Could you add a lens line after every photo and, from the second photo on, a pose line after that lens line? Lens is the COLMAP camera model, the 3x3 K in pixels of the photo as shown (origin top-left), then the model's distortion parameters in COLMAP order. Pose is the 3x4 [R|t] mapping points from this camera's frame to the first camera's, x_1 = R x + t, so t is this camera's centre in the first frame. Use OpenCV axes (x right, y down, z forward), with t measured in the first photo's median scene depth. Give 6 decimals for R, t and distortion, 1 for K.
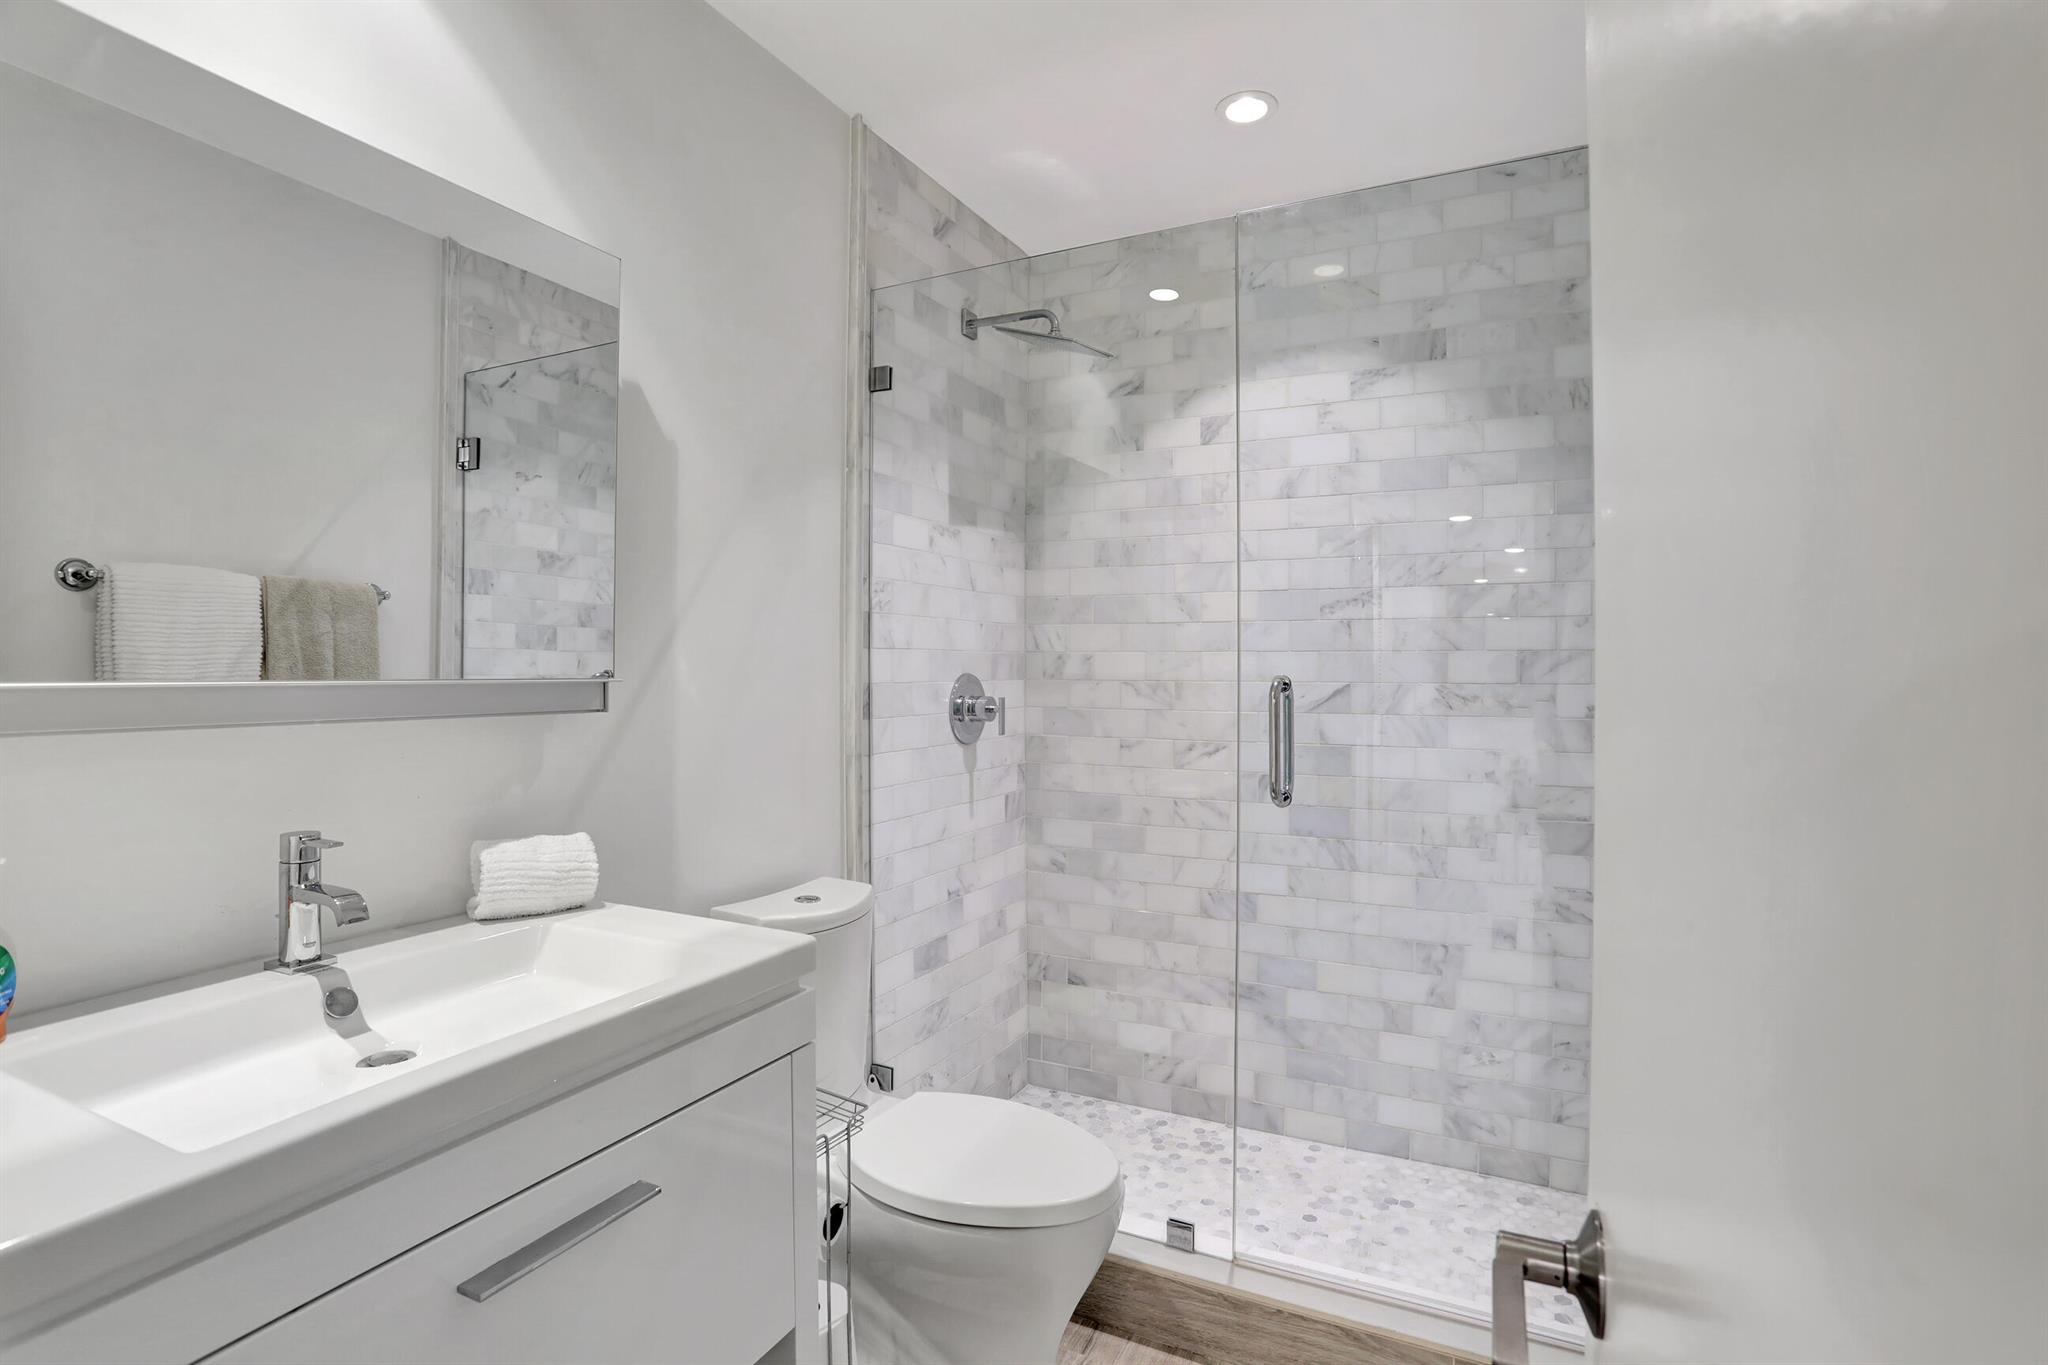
lens RADIAL K [[924.0, 0, 1048.6], [0, 924.0, 649.5], [0, 0, 1]] dist [-0.093067, 0.031729]
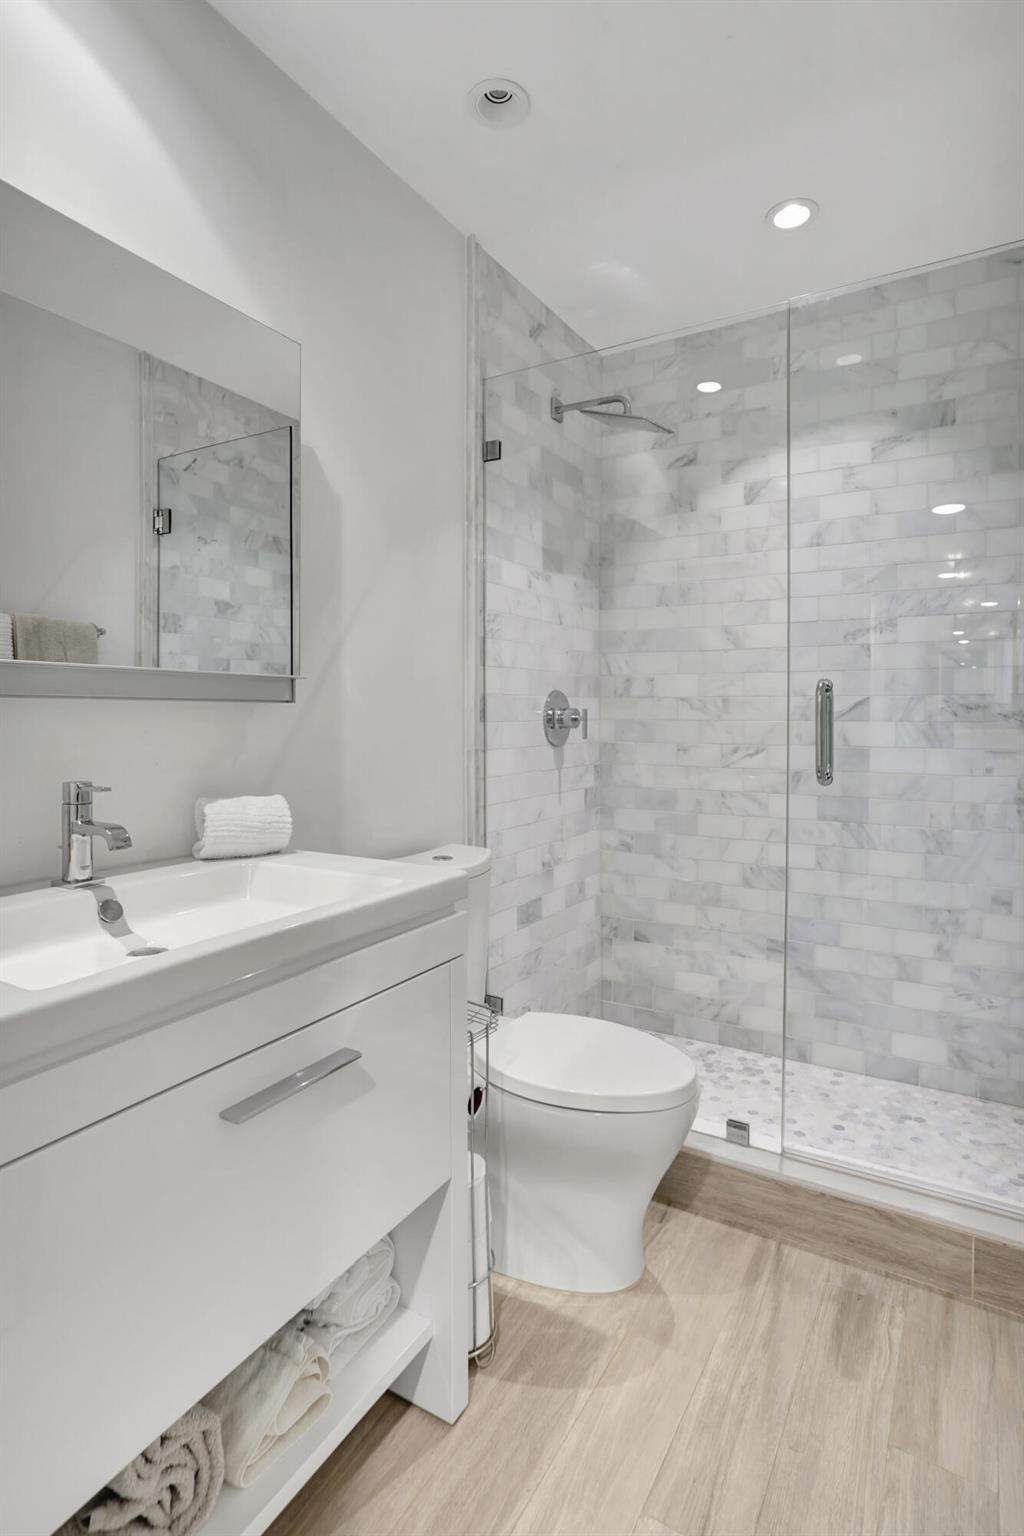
lens RADIAL K [[737.5, 0, 512.9], [0, 737.5, 743.8], [0, 0, 1]] dist [-0.067845, 0.025192]
pose [[0.997243, -0.000901, -0.074197, -0.076043], [0.003238, 0.999502, 0.031380, 0.069789], [0.074132, -0.031534, 0.996750, -0.007663]]
